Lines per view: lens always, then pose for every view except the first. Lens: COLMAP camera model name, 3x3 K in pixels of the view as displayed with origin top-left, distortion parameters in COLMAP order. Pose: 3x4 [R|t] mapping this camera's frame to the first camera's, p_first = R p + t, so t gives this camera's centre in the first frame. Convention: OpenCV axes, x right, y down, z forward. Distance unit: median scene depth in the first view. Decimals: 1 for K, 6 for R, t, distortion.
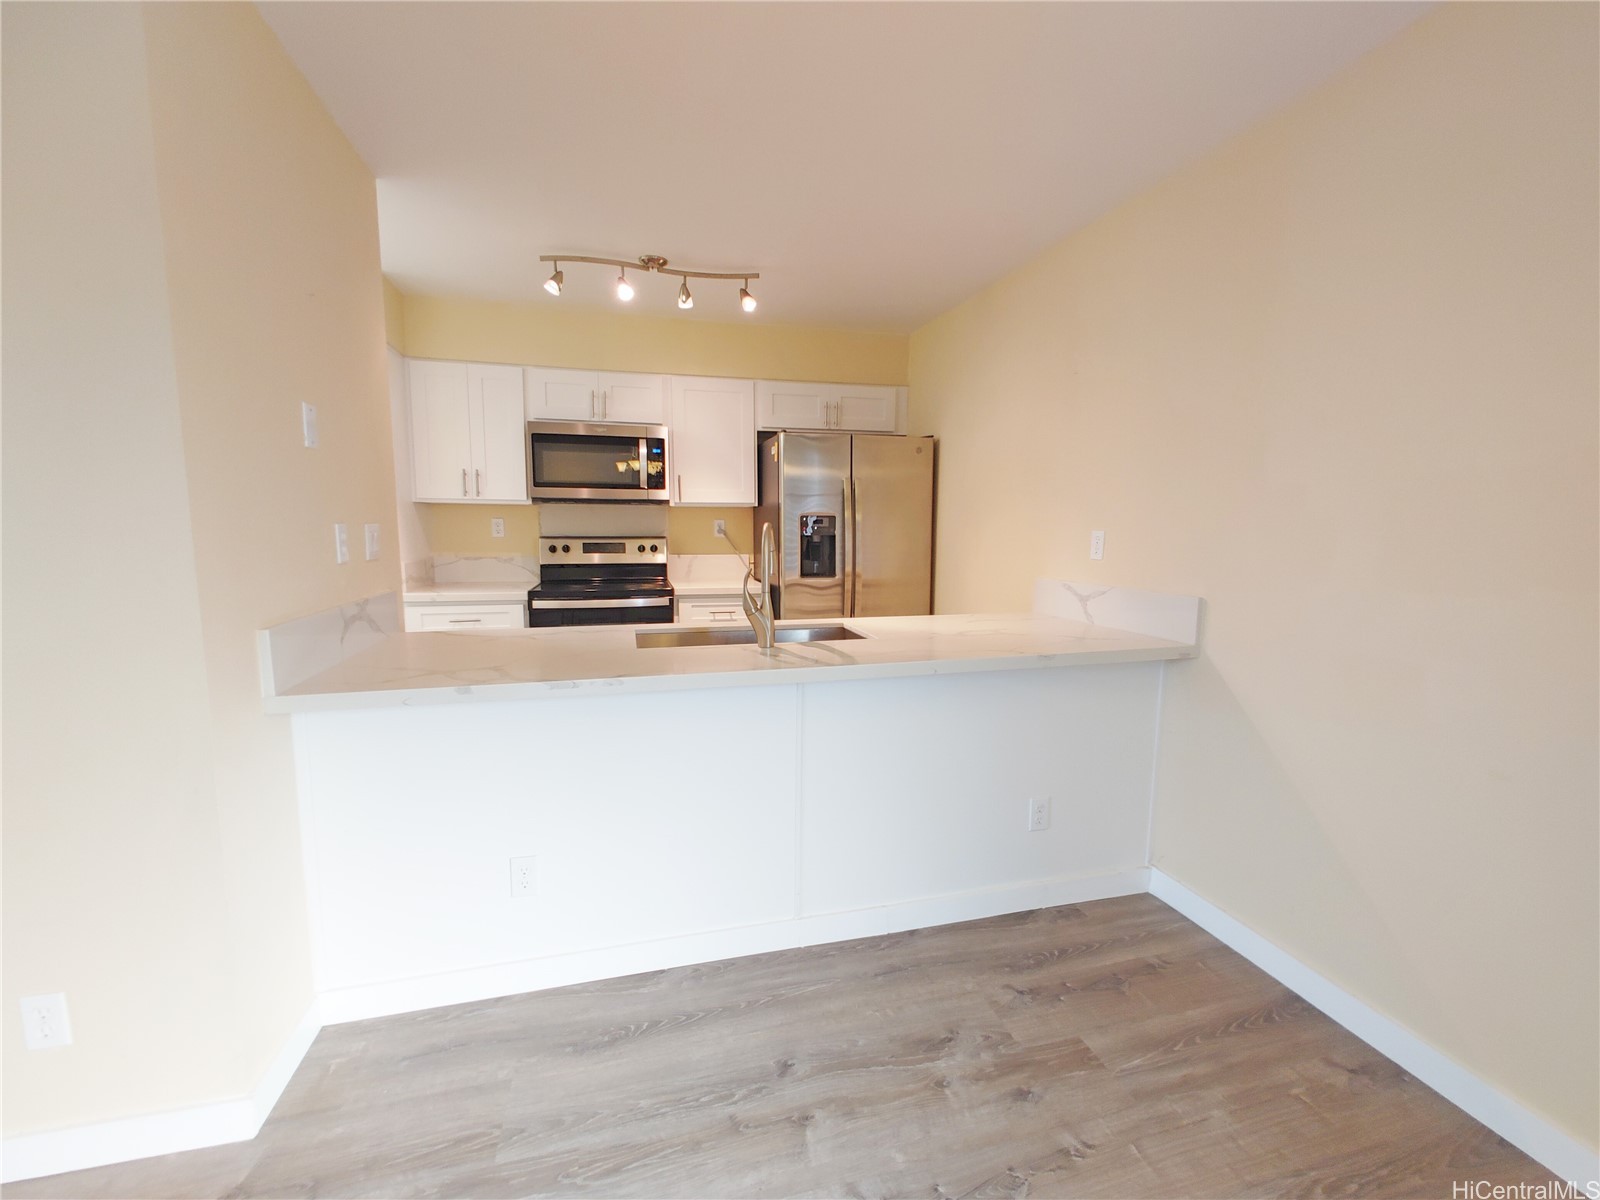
lens RADIAL K [[677.2, 0, 812.2], [0, 677.2, 611.5], [0, 0, 1]] dist [0.000455, 0.001717]
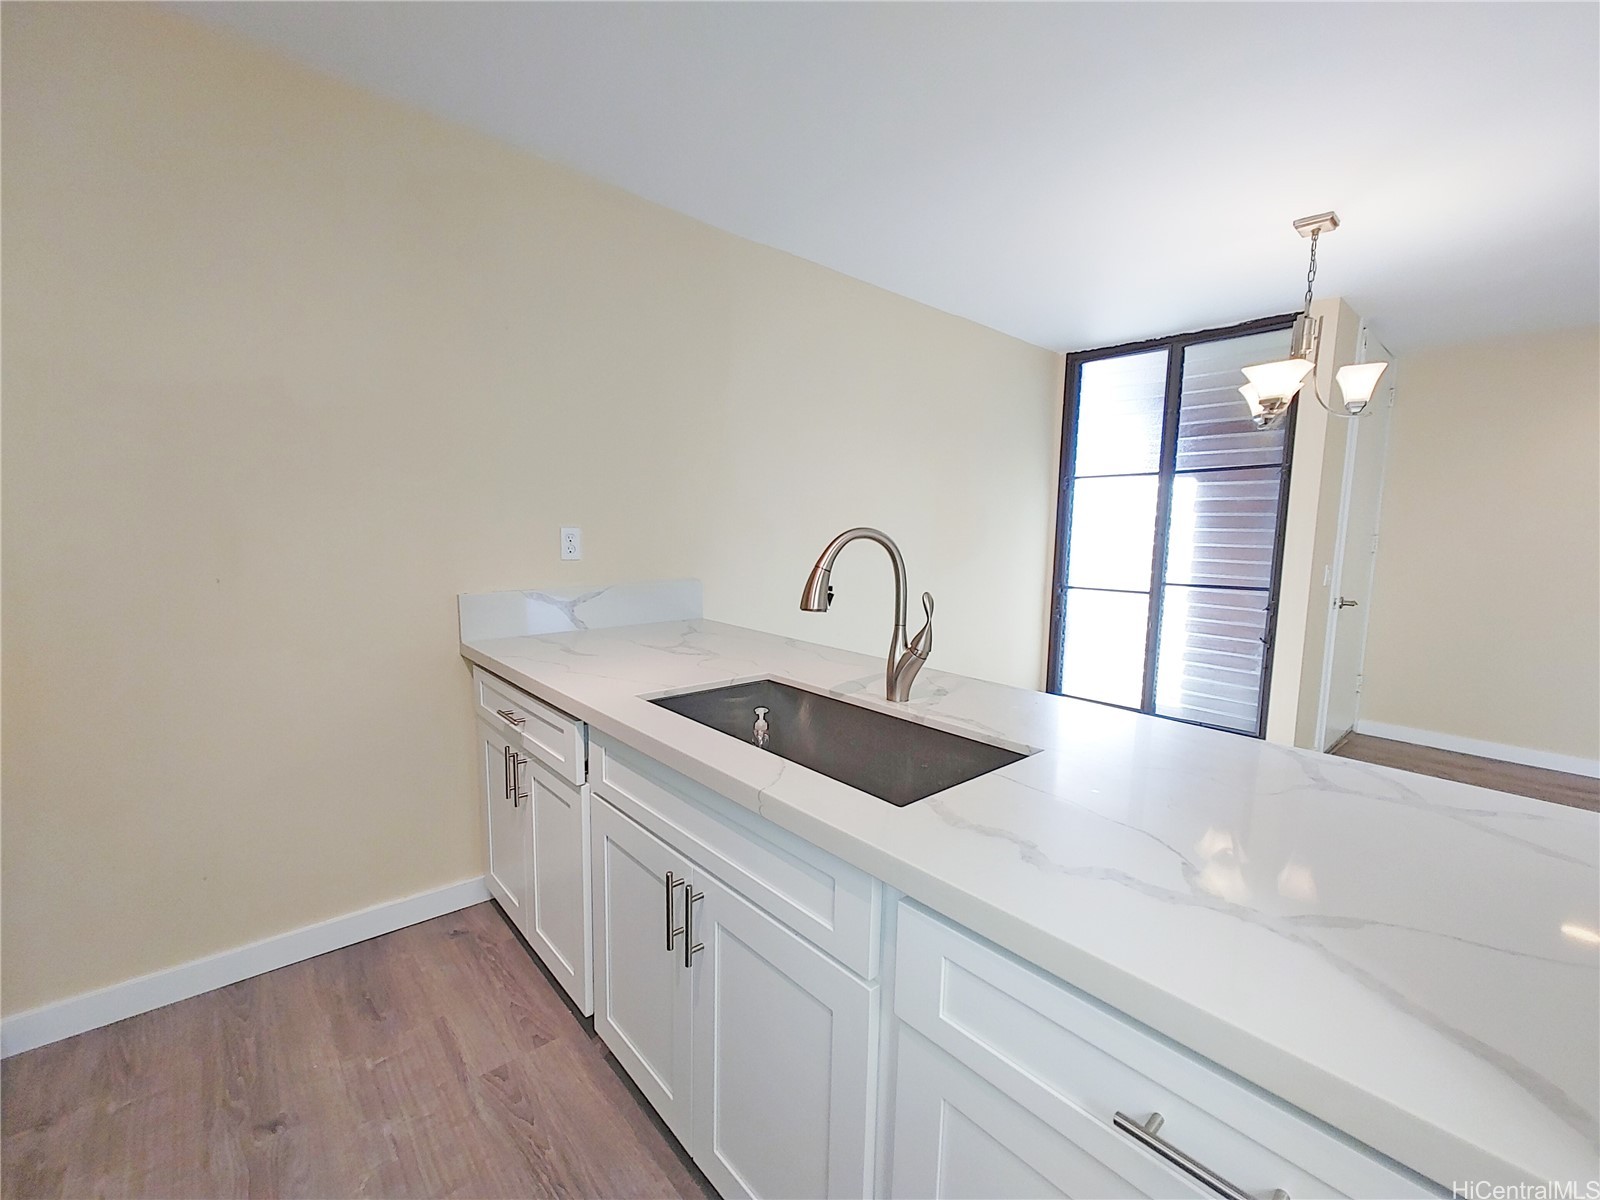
lens RADIAL K [[677.2, 0, 812.2], [0, 677.2, 611.5], [0, 0, 1]] dist [0.000455, 0.001717]
pose [[-0.450196, -0.125671, 0.884042, -0.479592], [0.096300, 0.977439, 0.187988, -0.134956], [-0.887722, 0.169765, -0.427937, 1.017447]]
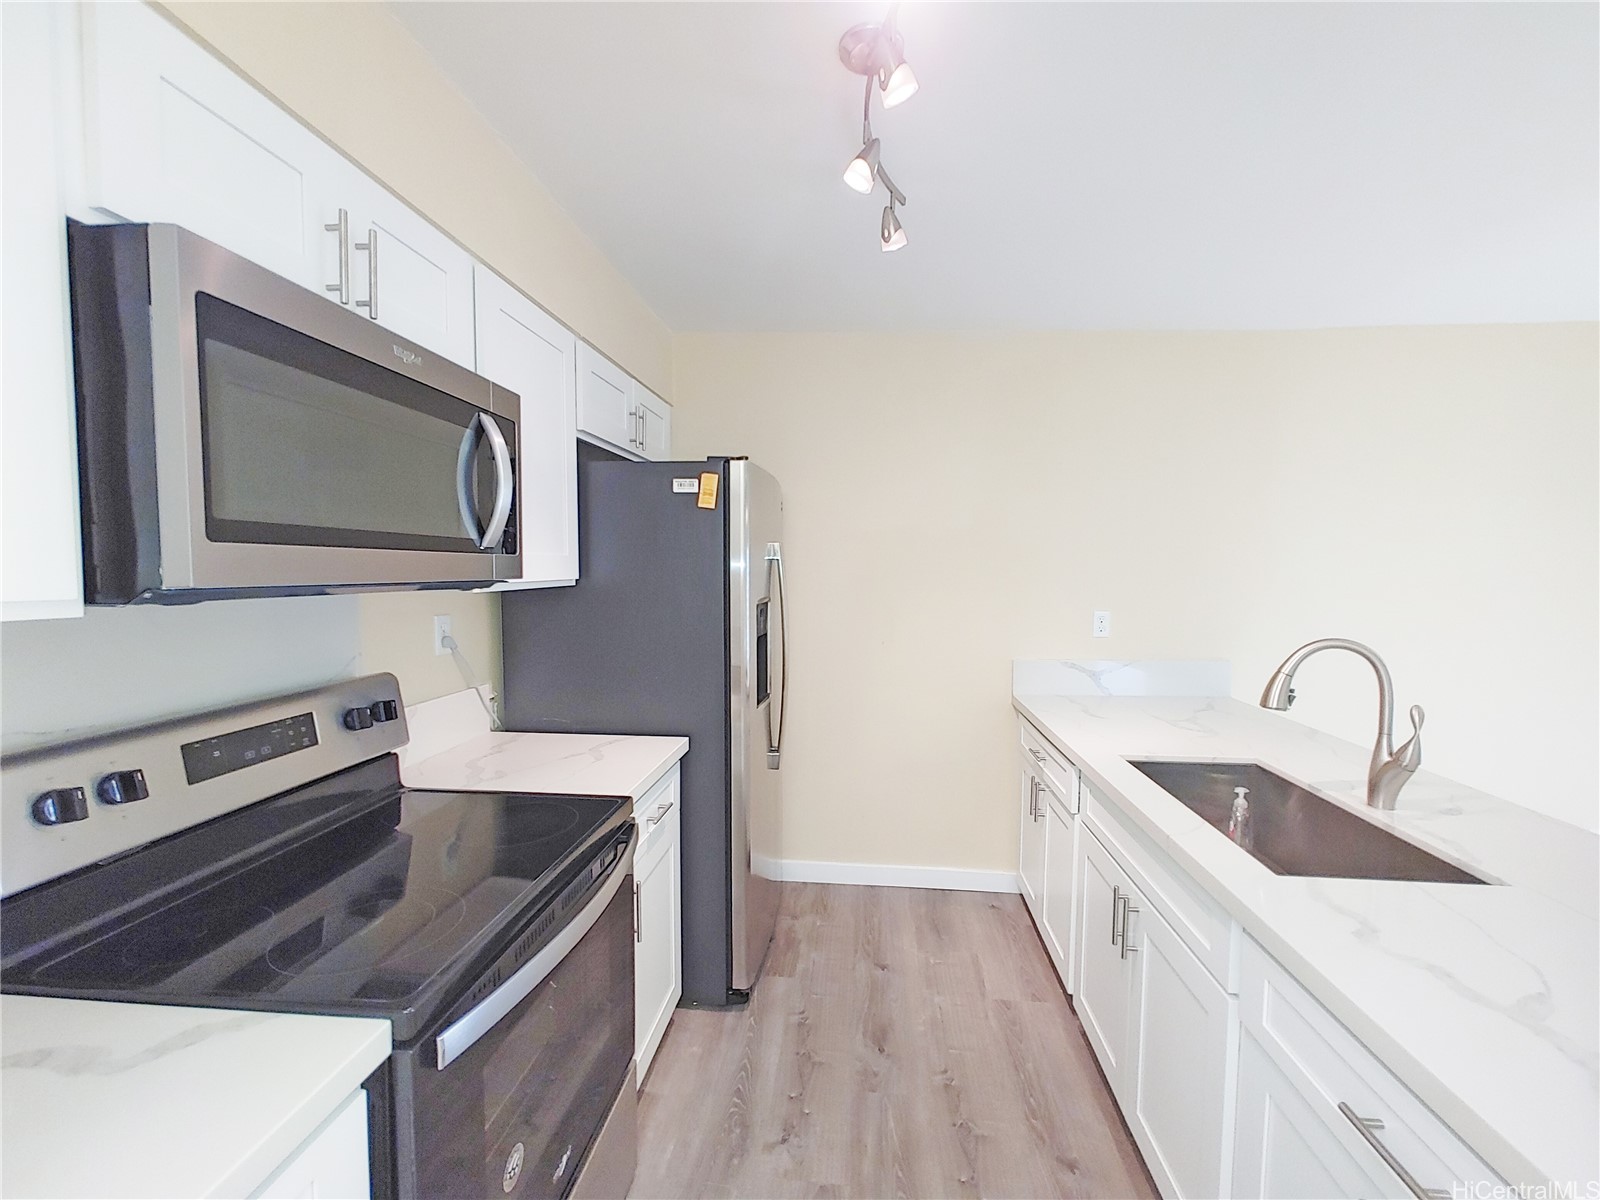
lens RADIAL K [[677.2, 0, 812.2], [0, 677.2, 611.5], [0, 0, 1]] dist [0.000455, 0.001717]
pose [[0.344071, -0.063747, 0.936777, -0.702693], [0.120947, 0.992390, 0.023108, -0.183106], [-0.931121, 0.105349, 0.349163, 0.959048]]
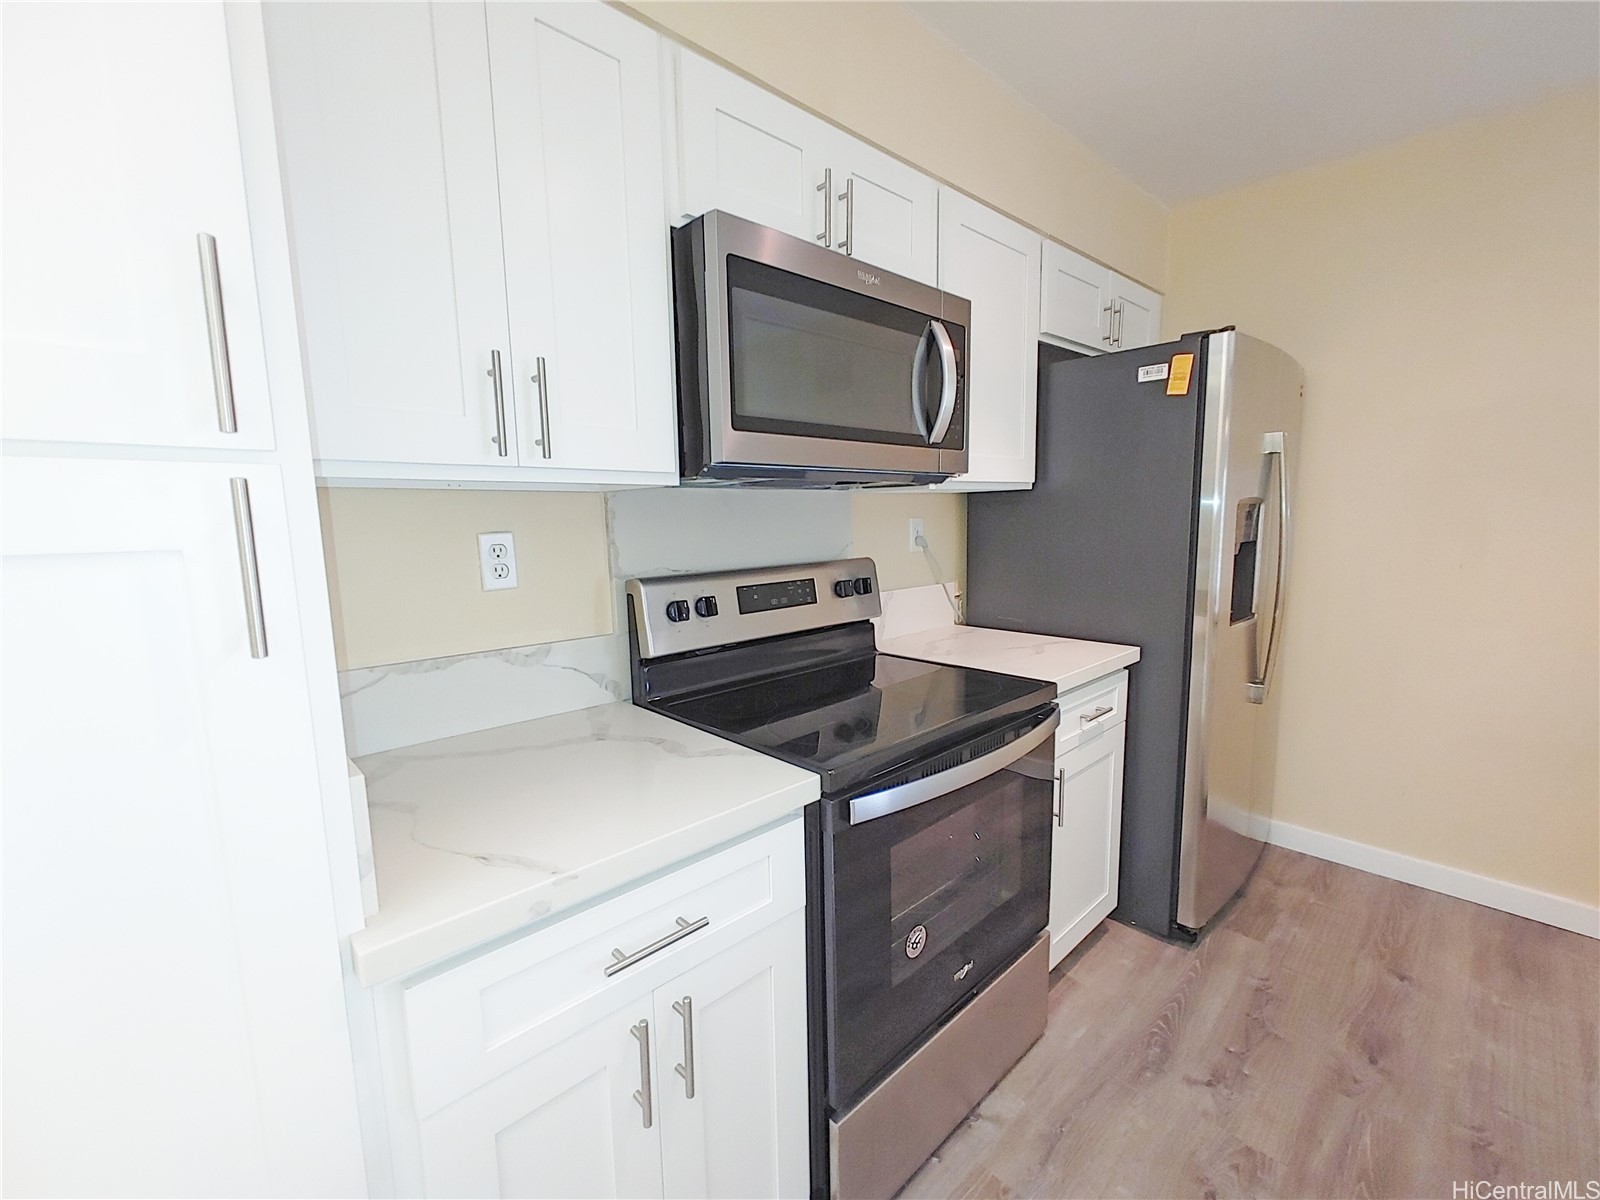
lens RADIAL K [[677.2, 0, 812.2], [0, 677.2, 611.5], [0, 0, 1]] dist [0.000455, 0.001717]
pose [[0.878003, -0.090797, 0.469964, -0.685466], [0.088558, 0.995707, 0.026924, -0.133131], [-0.470392, 0.017980, 0.882275, 0.902959]]
